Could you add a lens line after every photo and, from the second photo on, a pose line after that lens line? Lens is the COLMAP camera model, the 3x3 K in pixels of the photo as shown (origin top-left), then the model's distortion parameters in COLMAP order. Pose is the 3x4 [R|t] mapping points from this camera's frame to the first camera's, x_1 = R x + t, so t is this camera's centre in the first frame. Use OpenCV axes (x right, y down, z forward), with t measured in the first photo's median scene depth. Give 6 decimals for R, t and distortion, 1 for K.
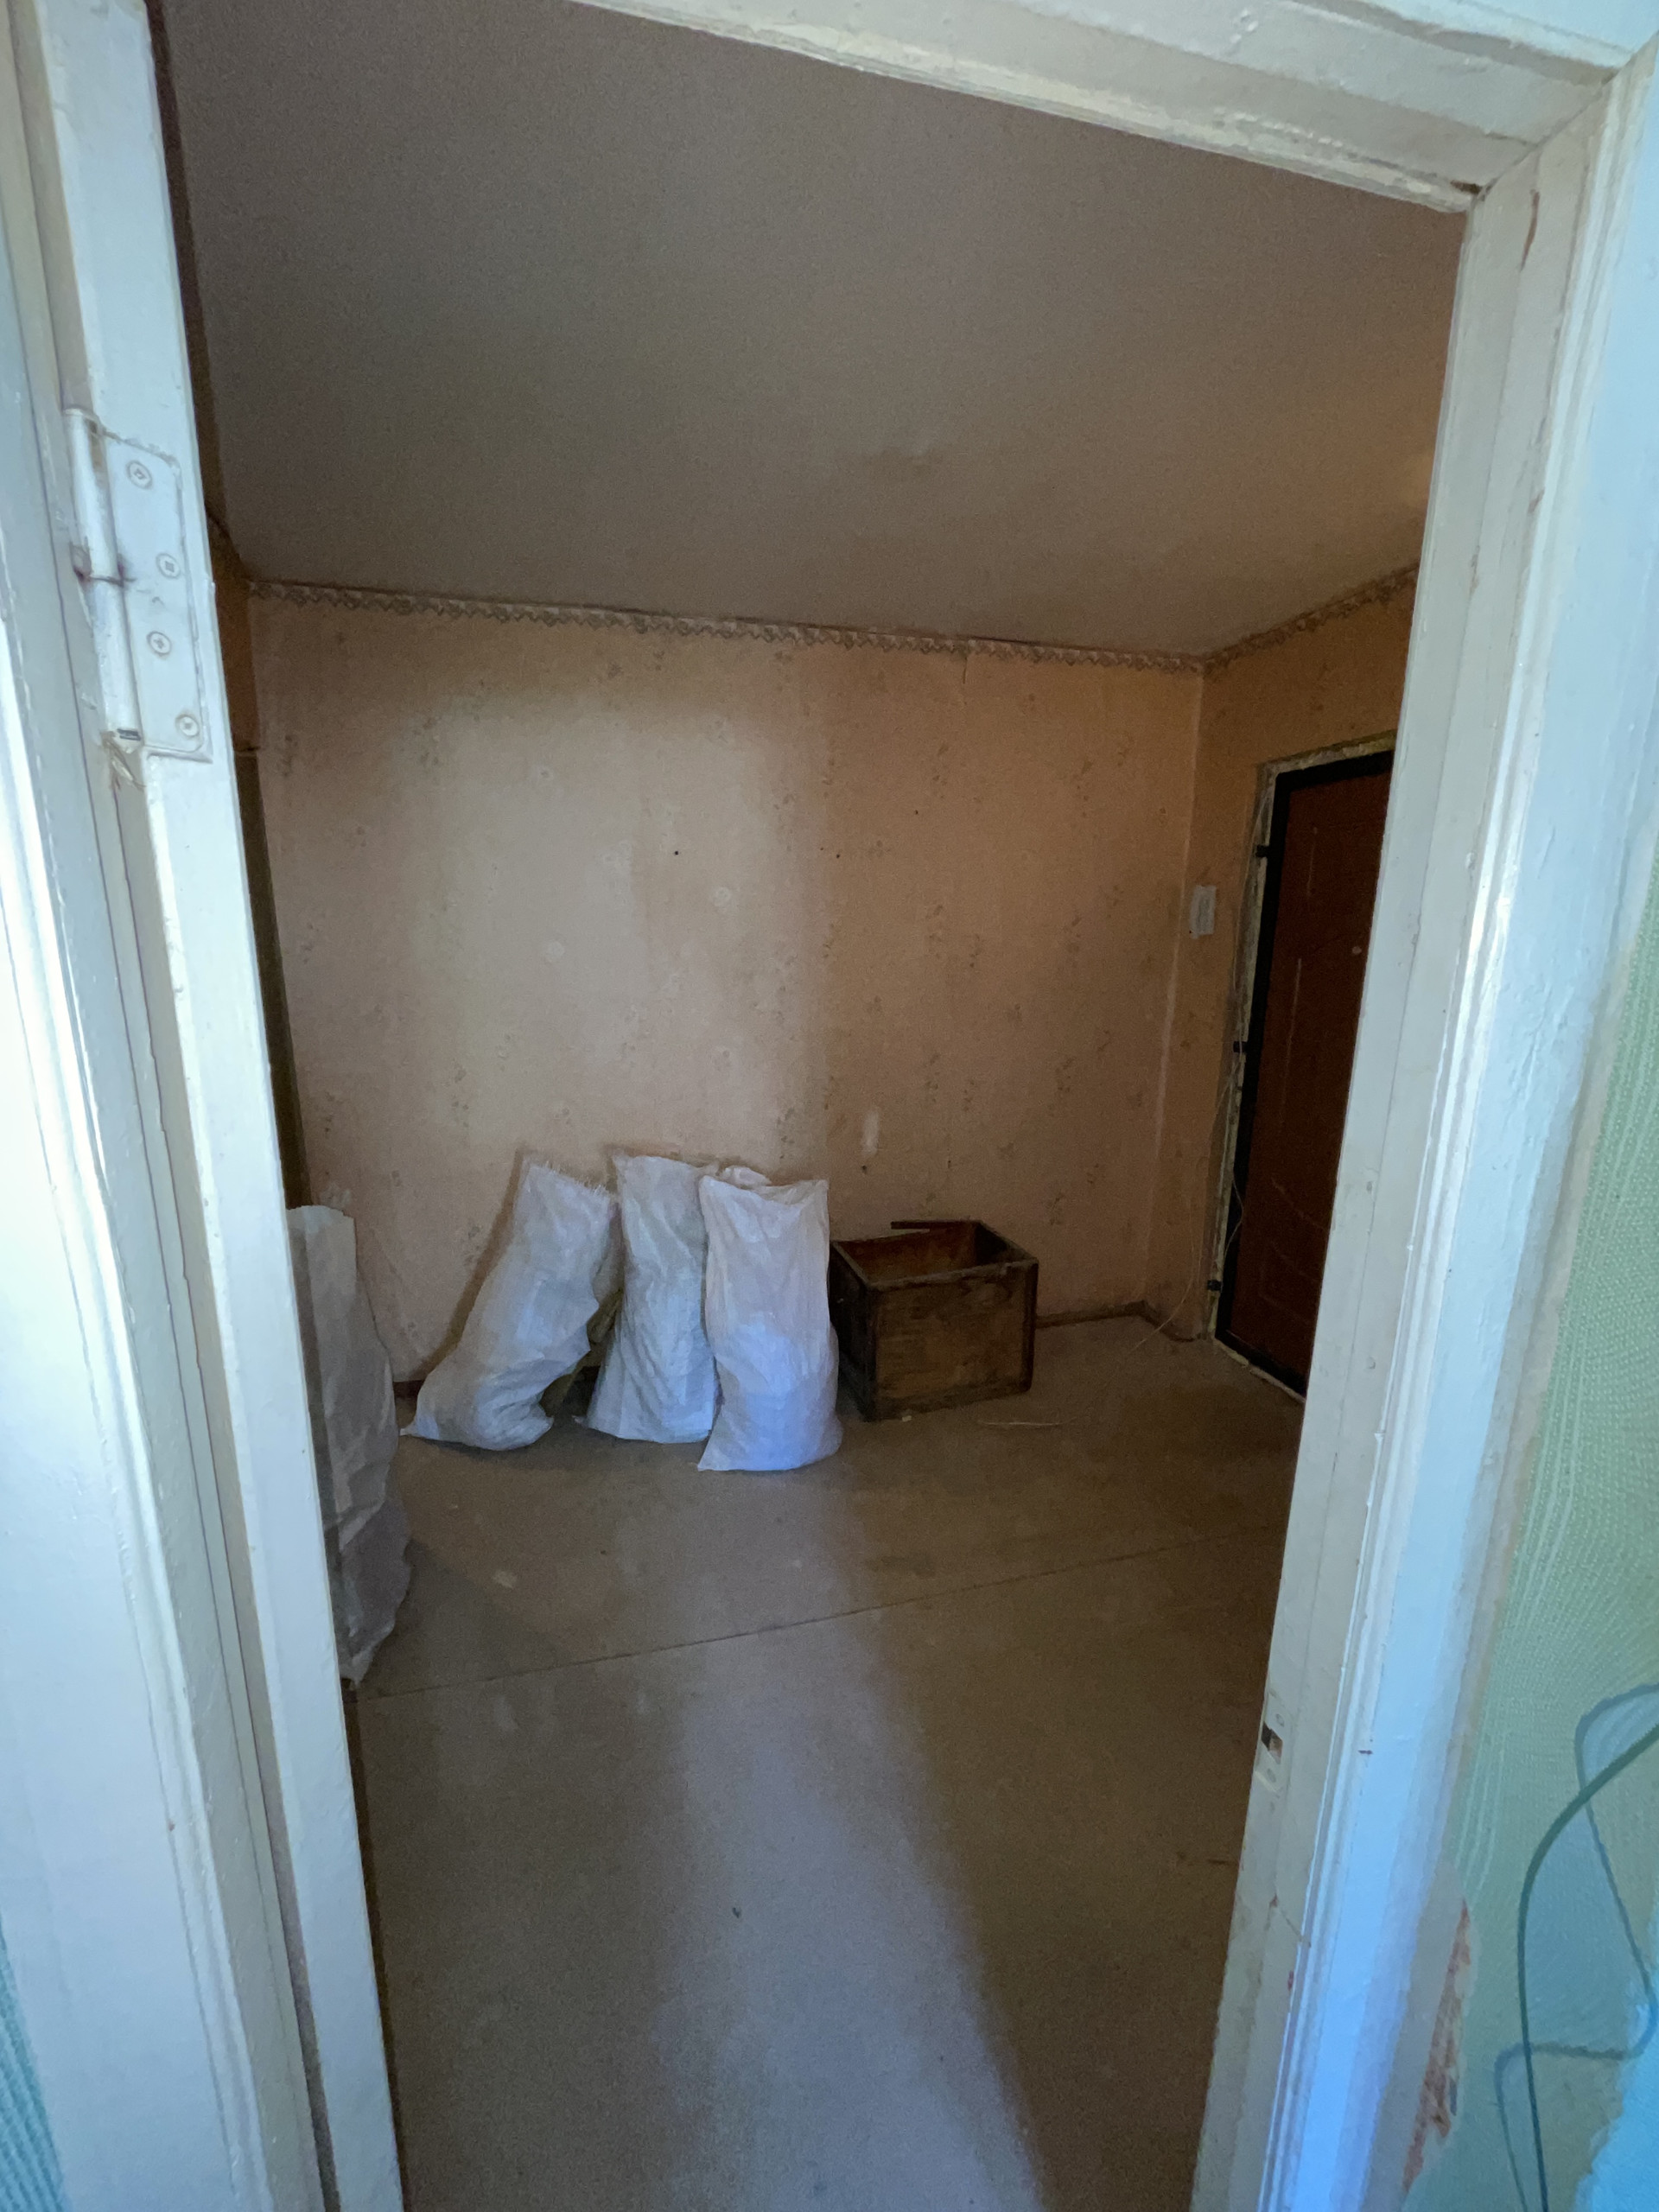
lens RADIAL K [[901.7, 0, 832.0], [0, 901.7, 1107.9], [0, 0, 1]] dist [-0.000297, -0.001148]
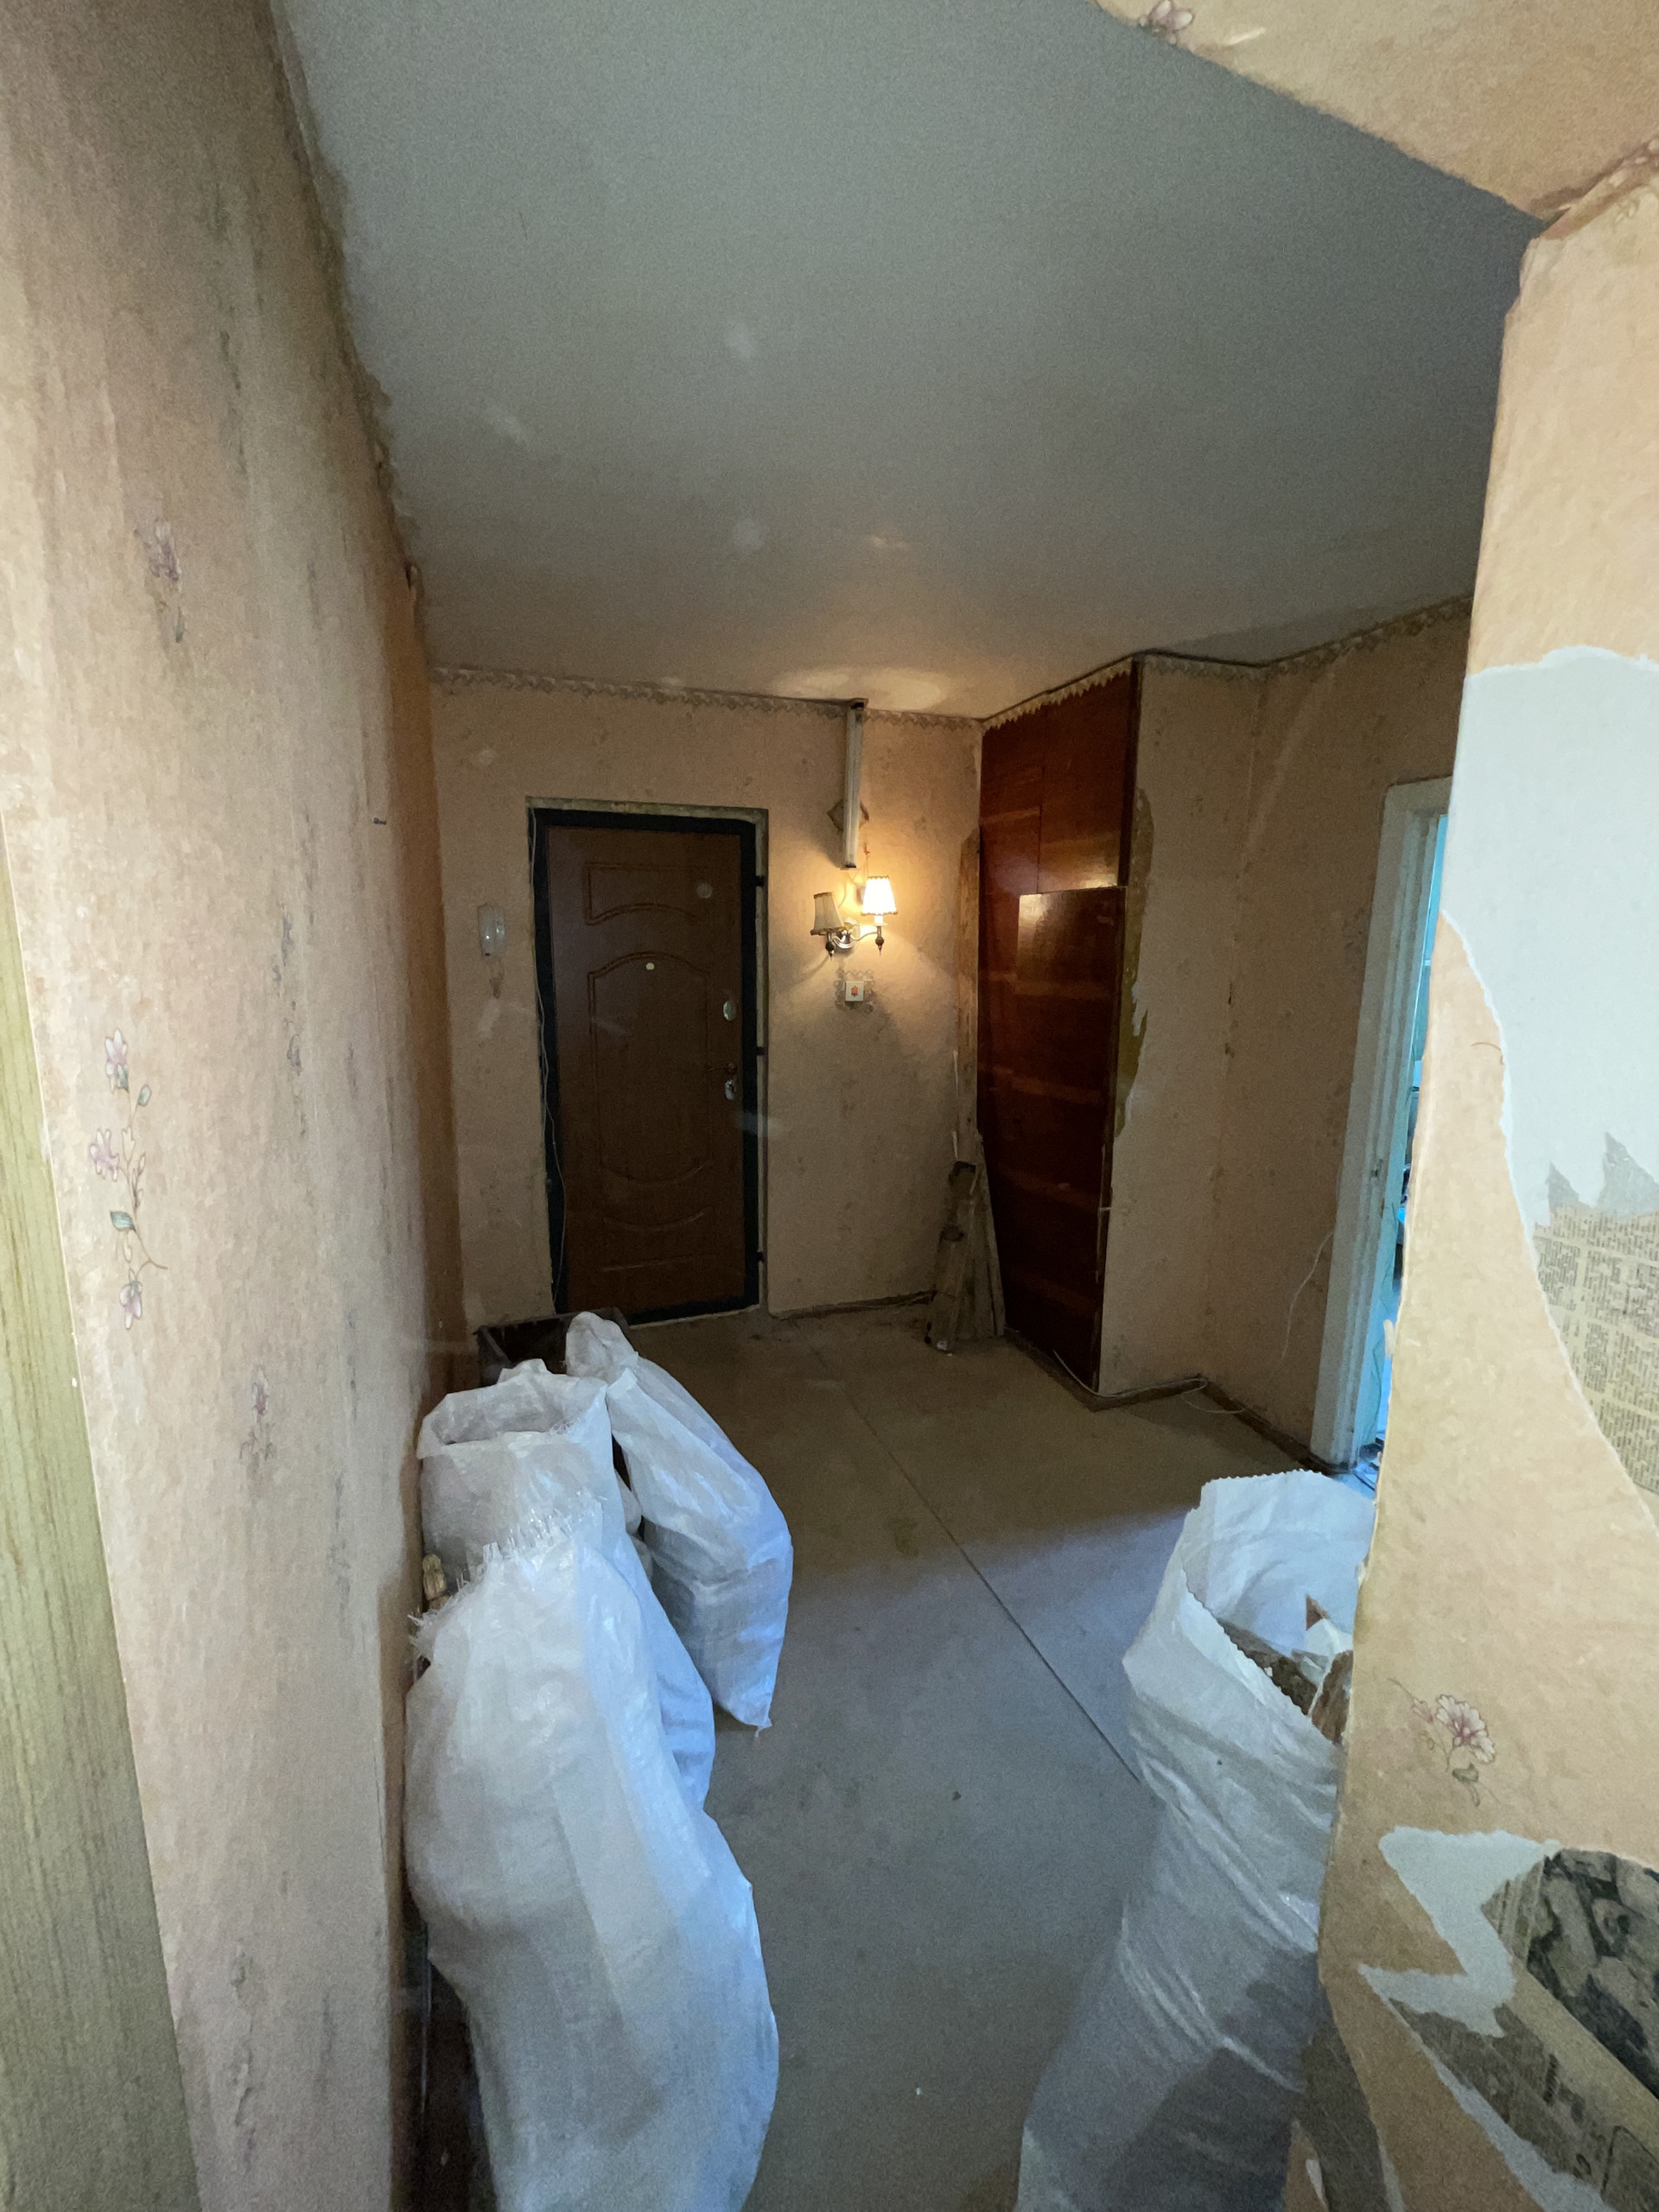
lens RADIAL K [[901.7, 0, 833.8], [0, 901.7, 1105.8], [0, 0, 1]] dist [-0.000297, -0.001148]
pose [[-0.118305, -0.191150, 0.974405, -0.670079], [0.189161, 0.958988, 0.211092, -0.187018], [-0.974793, 0.209293, -0.077295, 0.805409]]
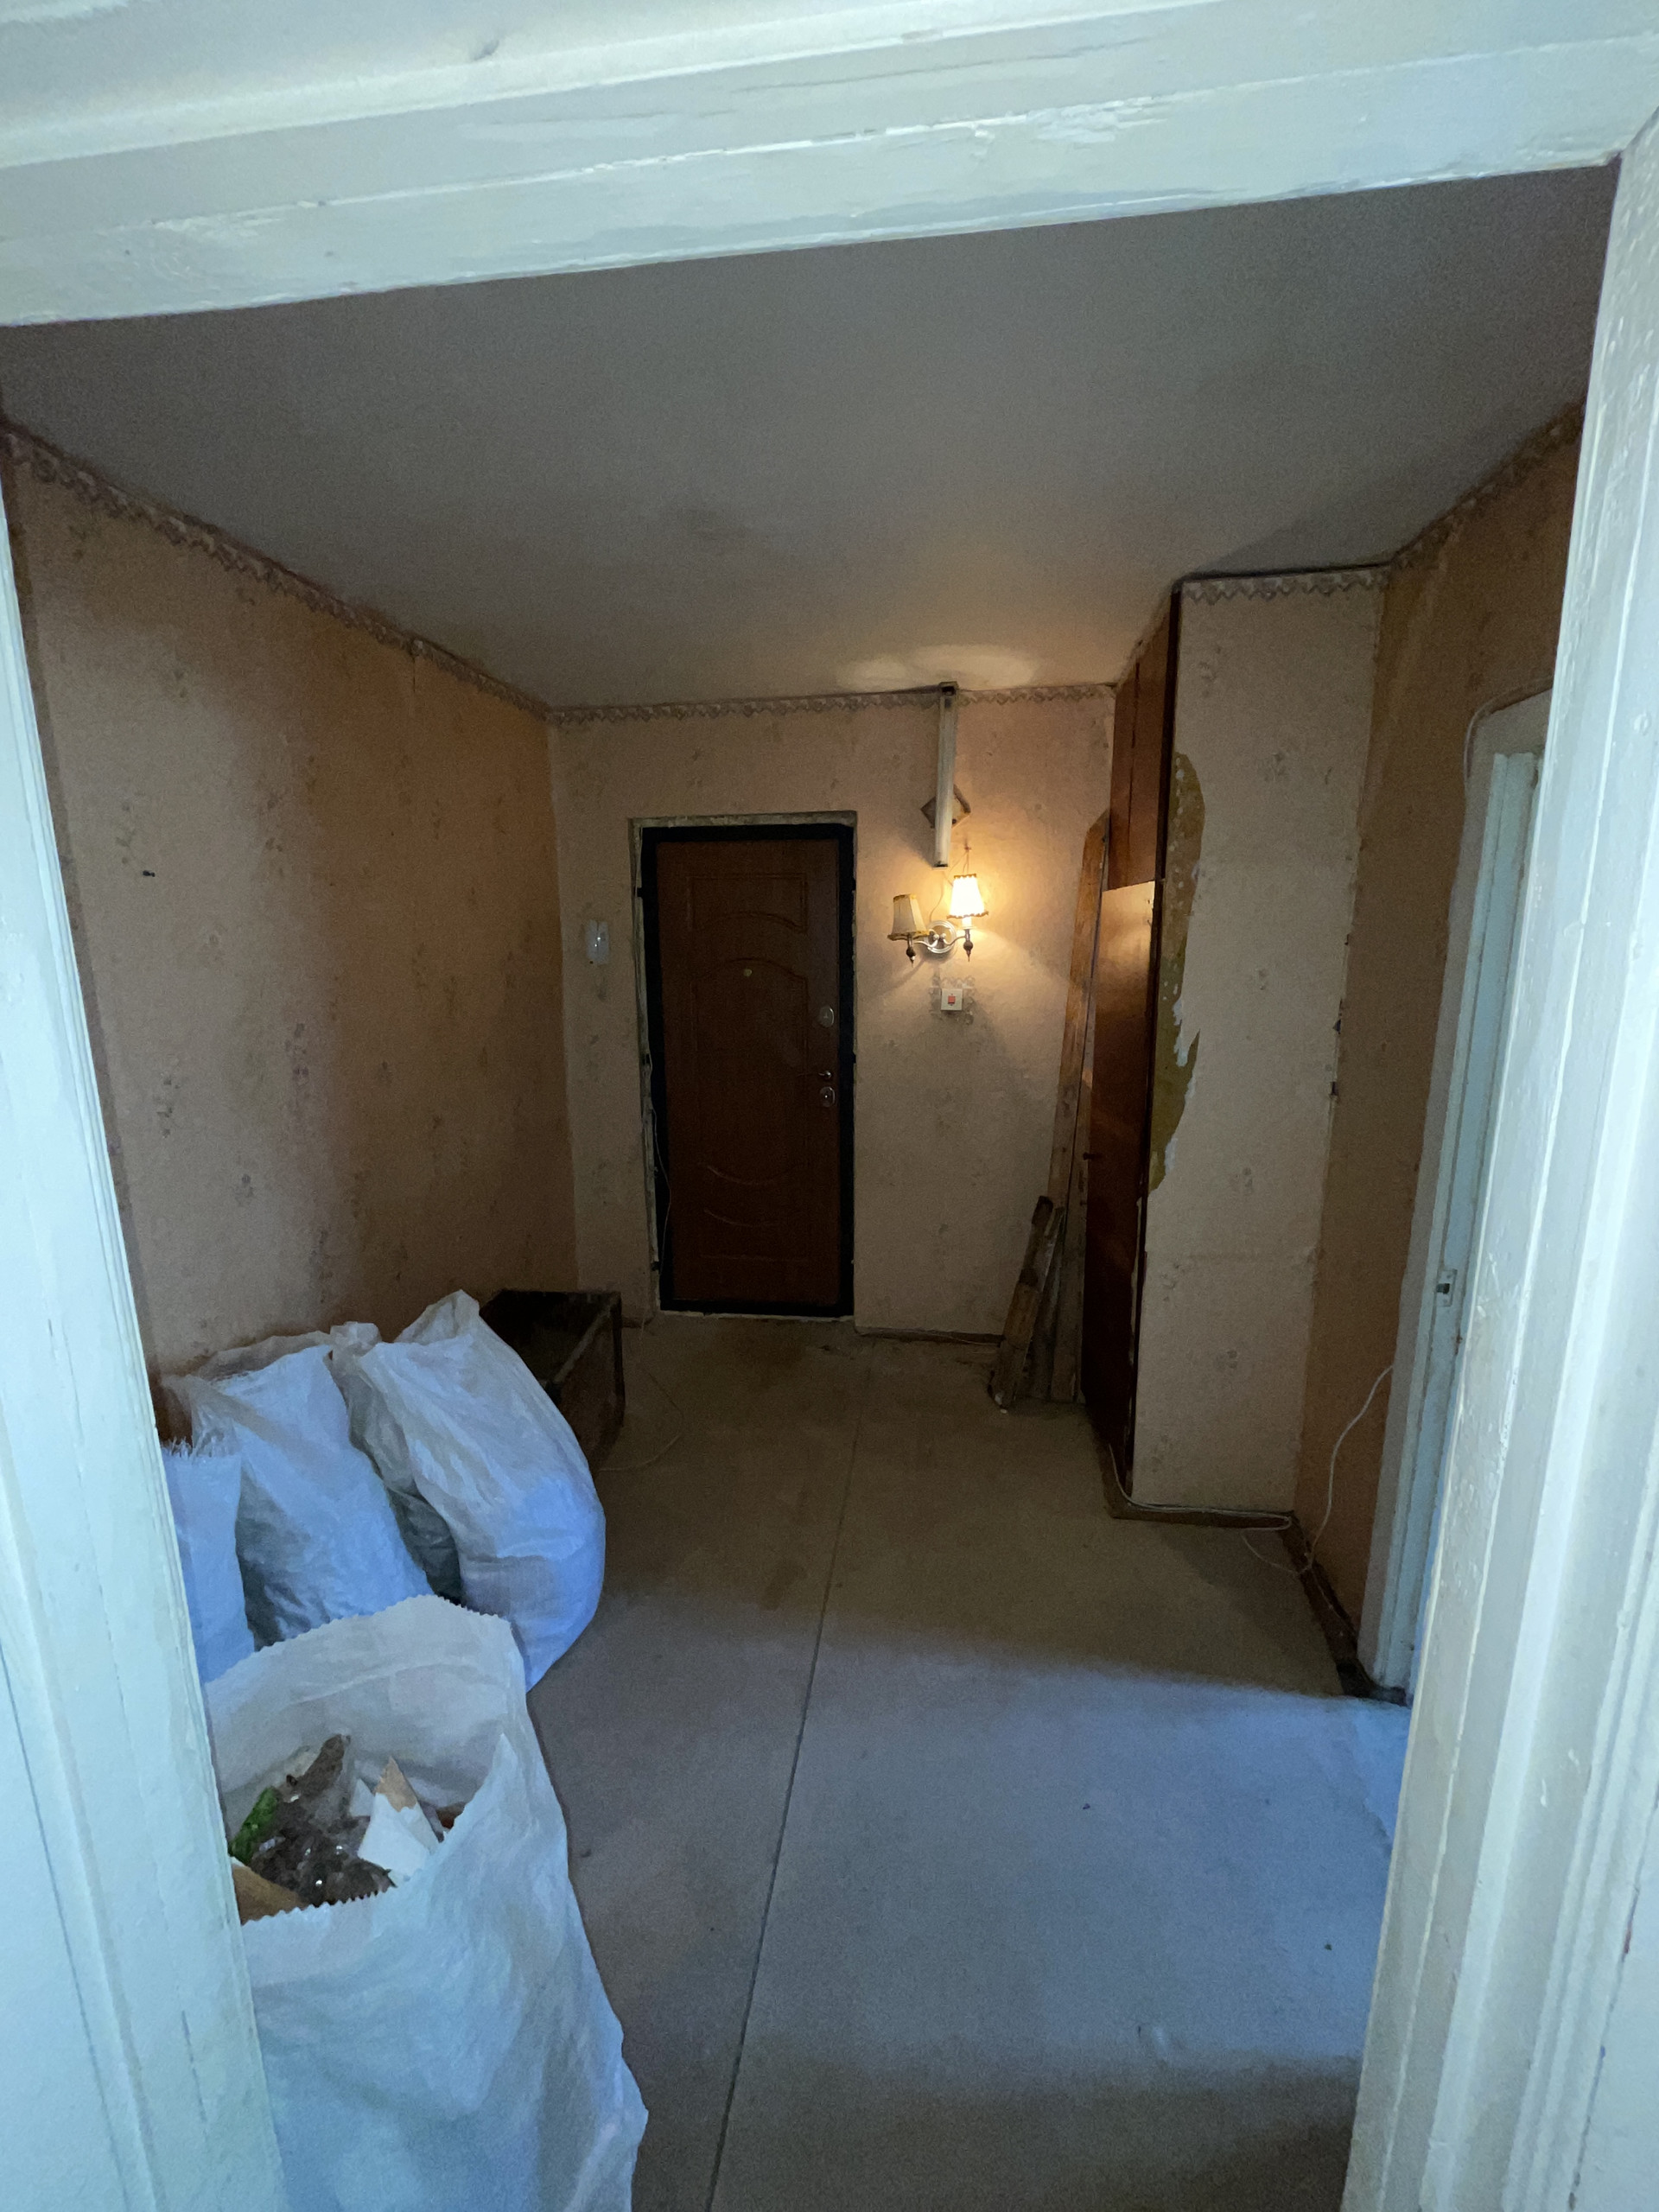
lens RADIAL K [[901.7, 0, 840.1], [0, 901.7, 1106.5], [0, 0, 1]] dist [-0.000297, -0.001148]
pose [[0.366342, -0.190852, 0.910697, -0.559534], [0.197105, 0.972445, 0.124504, -0.110009], [-0.909364, 0.133892, 0.393865, 0.345604]]
